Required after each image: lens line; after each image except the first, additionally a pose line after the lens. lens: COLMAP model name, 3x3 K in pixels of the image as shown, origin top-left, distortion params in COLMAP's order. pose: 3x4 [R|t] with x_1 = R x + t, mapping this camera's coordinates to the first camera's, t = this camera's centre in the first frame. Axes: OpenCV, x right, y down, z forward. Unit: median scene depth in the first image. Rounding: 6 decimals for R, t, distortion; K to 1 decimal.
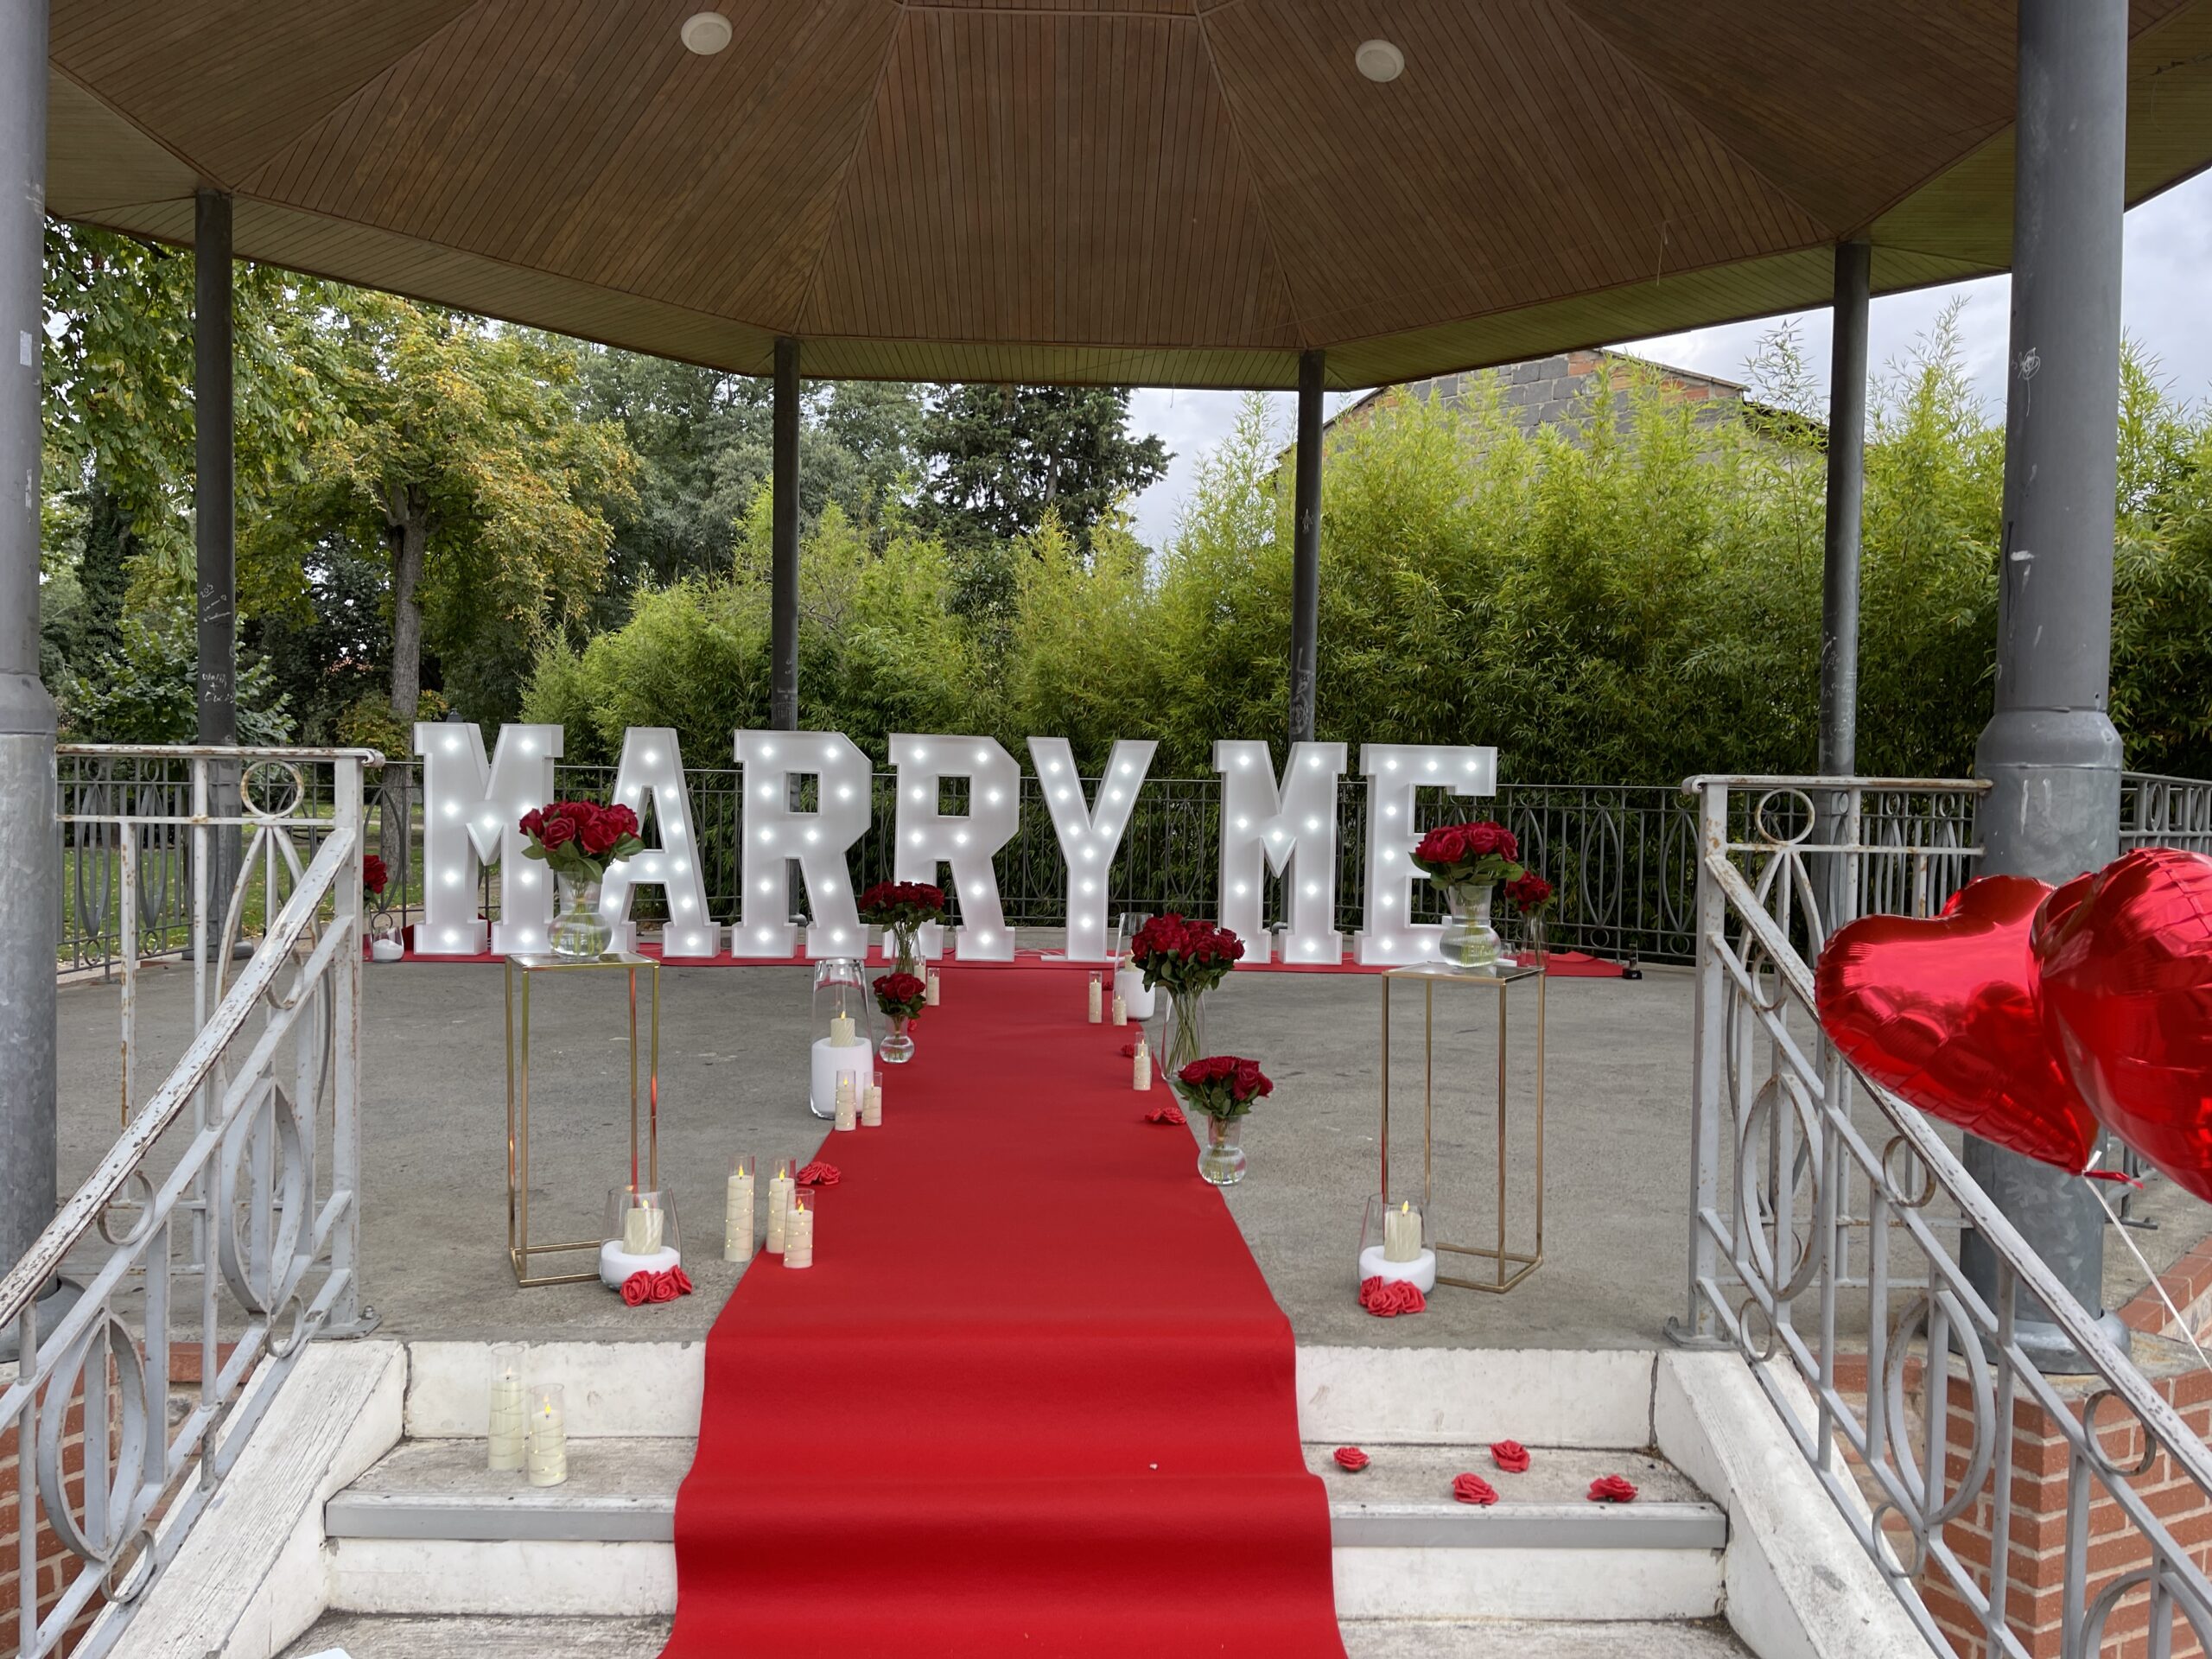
lens RADIAL K [[1625.2, 0, 1075.7], [0, 1625.2, 837.2], [0, 0, 1]] dist [0.085117, -0.078403]
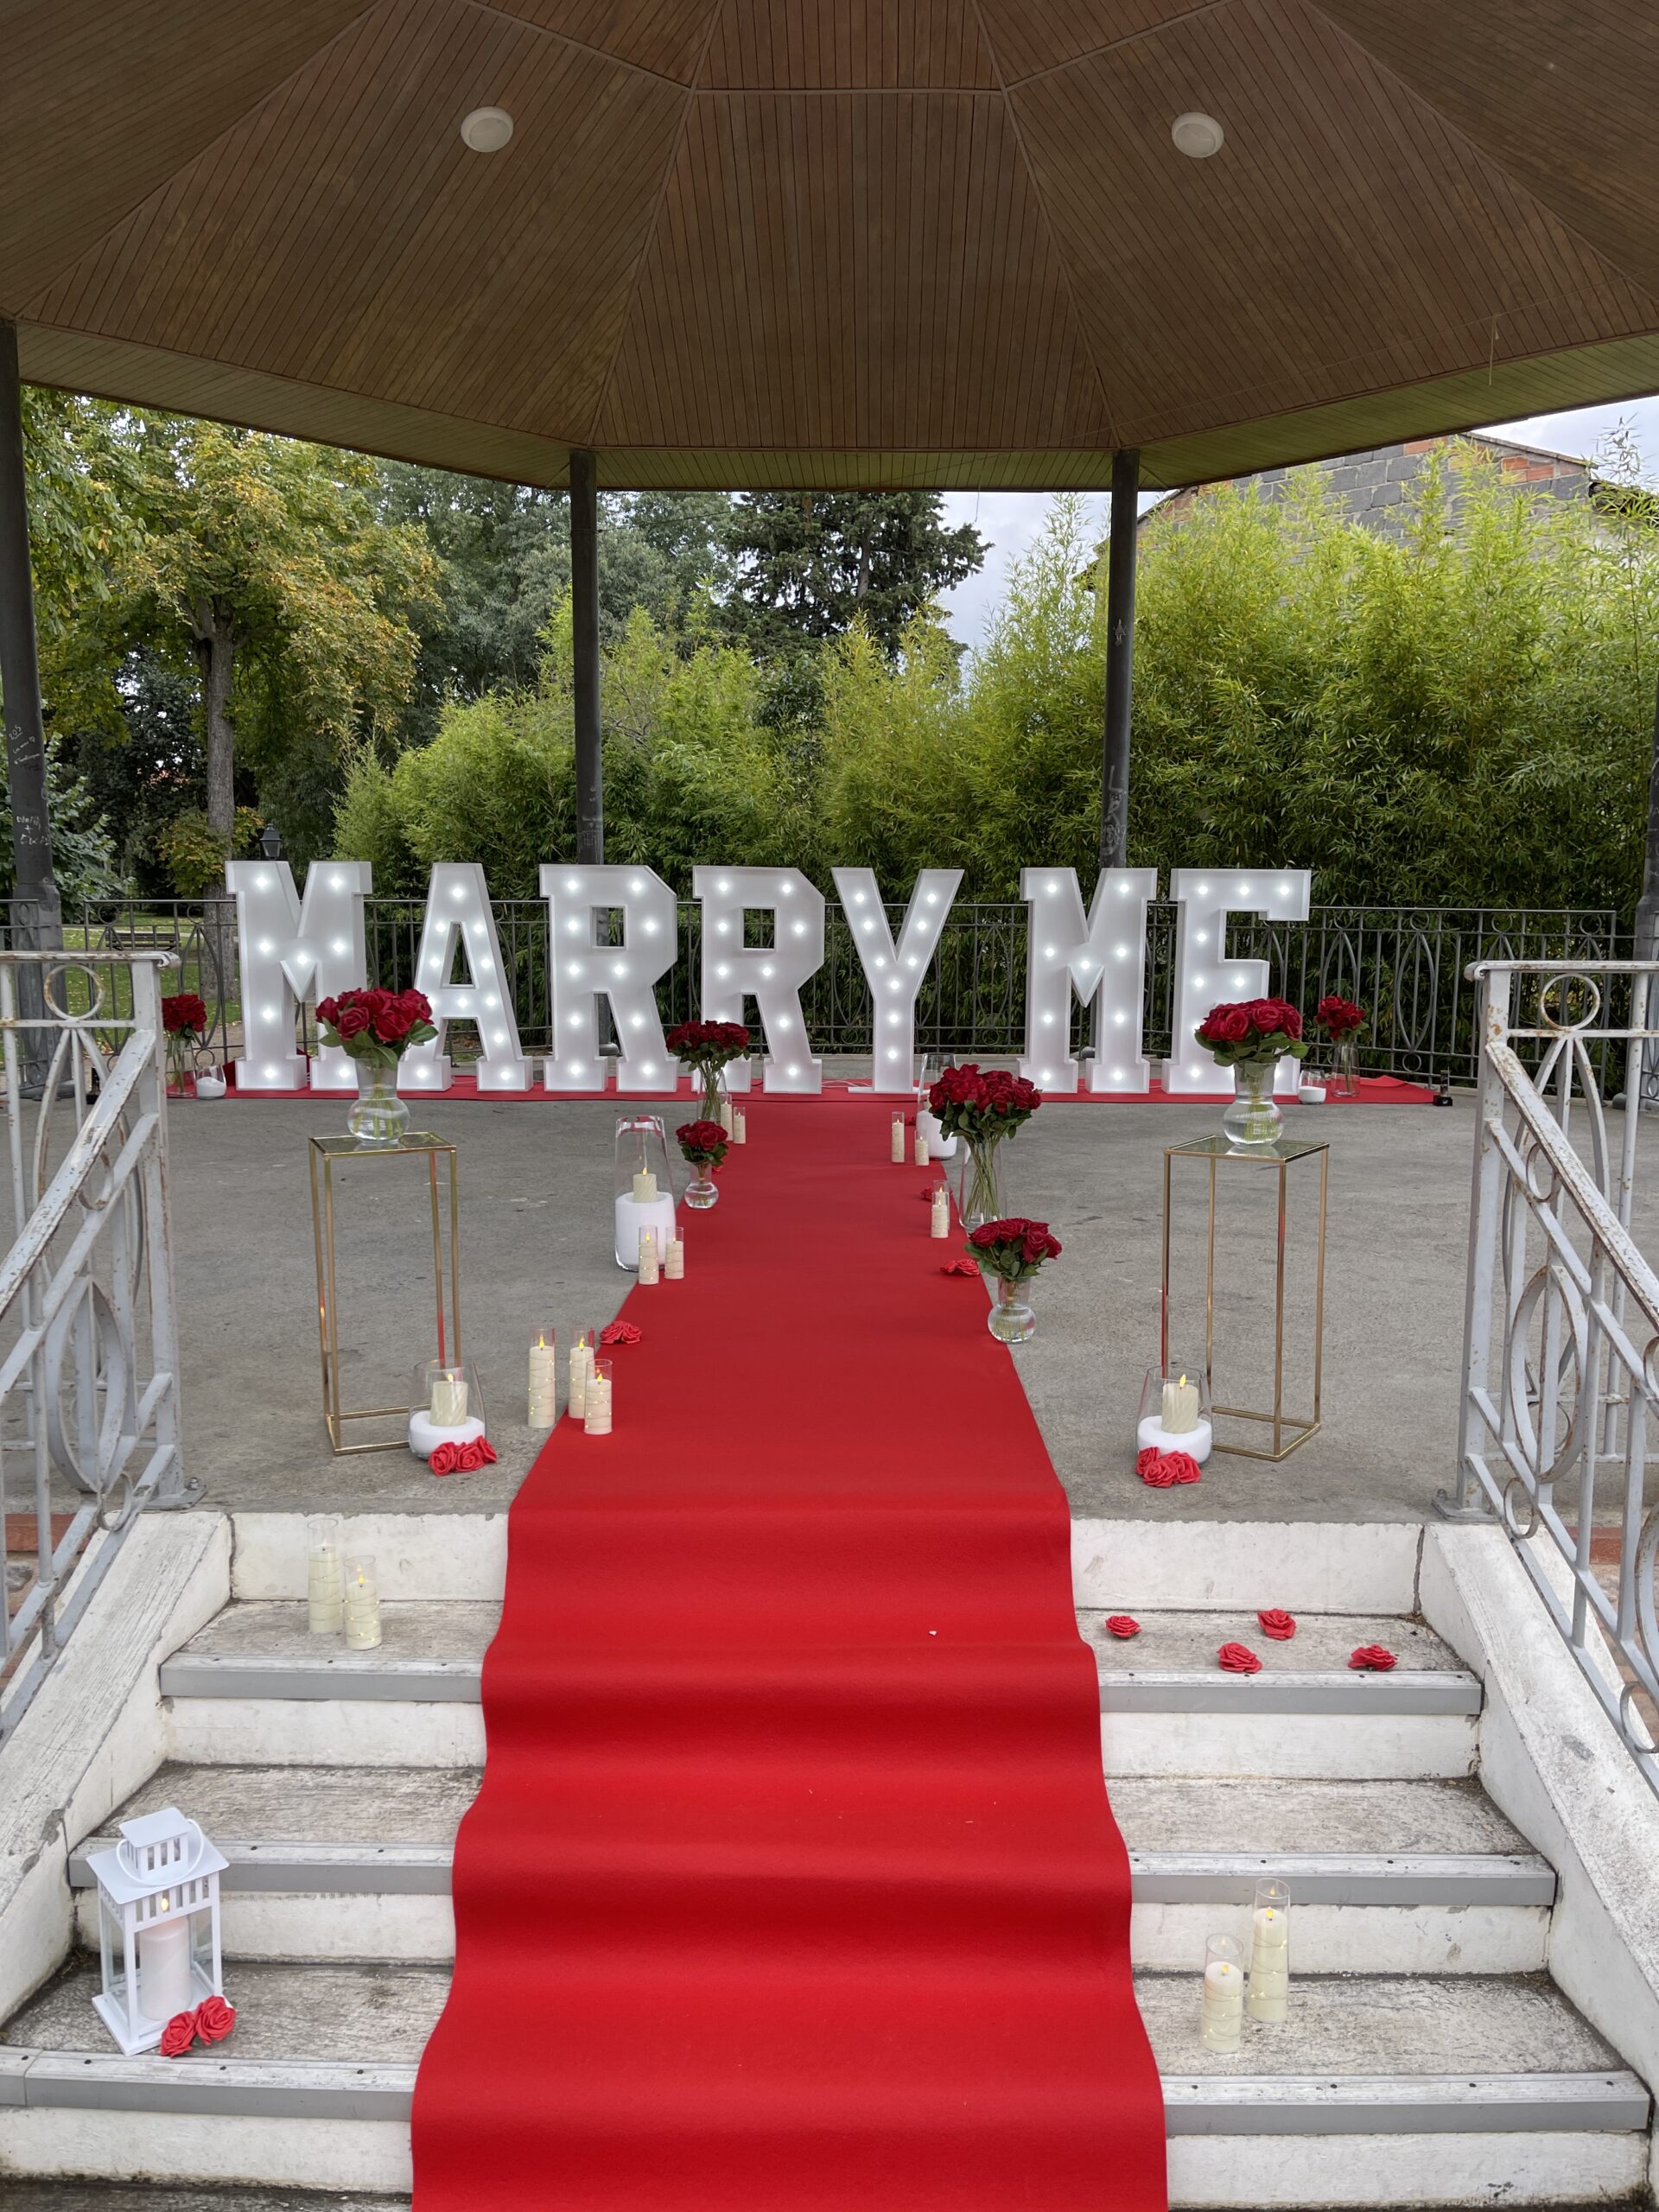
lens RADIAL K [[1625.2, 0, 829.5], [0, 1625.2, 1106.0], [0, 0, 1]] dist [0.085117, -0.078403]
pose [[0.999137, -0.008340, -0.040682, 0.007999], [0.012456, 0.994706, 0.102004, -0.017968], [0.039616, -0.102423, 0.993952, -0.003400]]
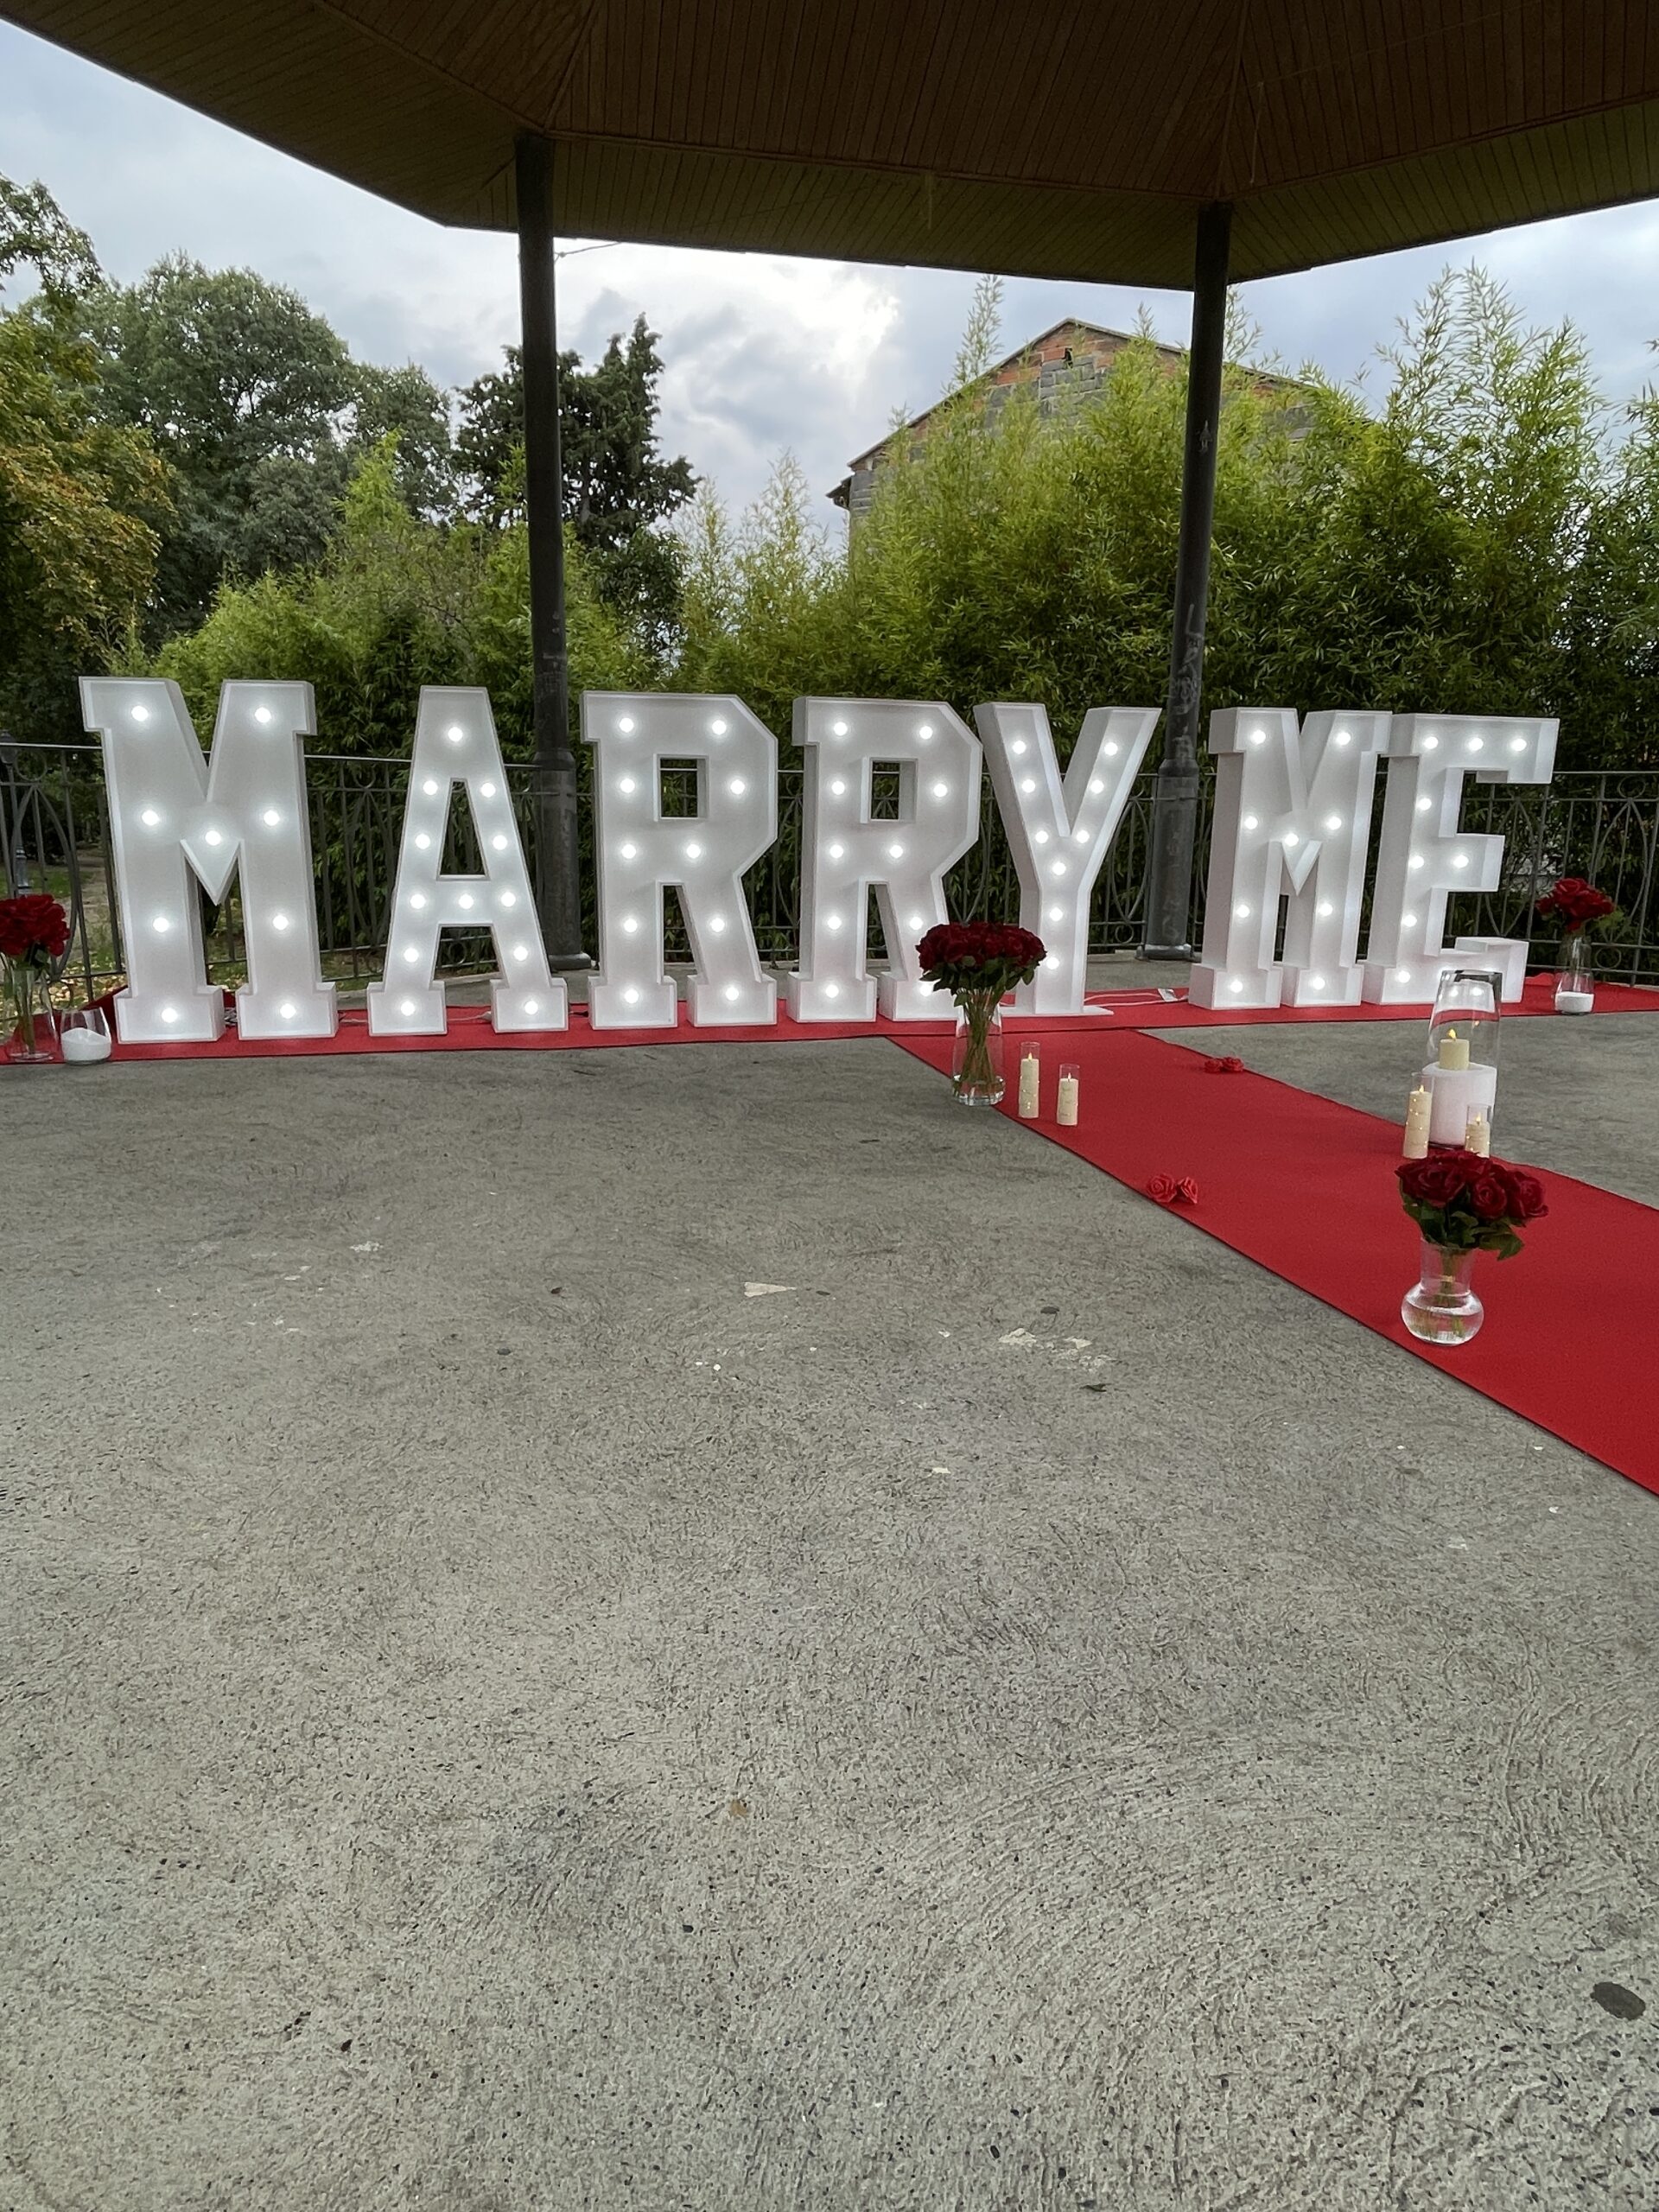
lens RADIAL K [[1291.9, 0, 753.1], [0, 1291.9, 1101.8], [0, 0, 1]] dist [-0.001723, -0.000050]
pose [[0.986337, -0.049192, 0.157227, -0.225836], [0.018017, 0.980864, 0.193860, -0.002126], [-0.163755, -0.188378, 0.968348, 0.434071]]
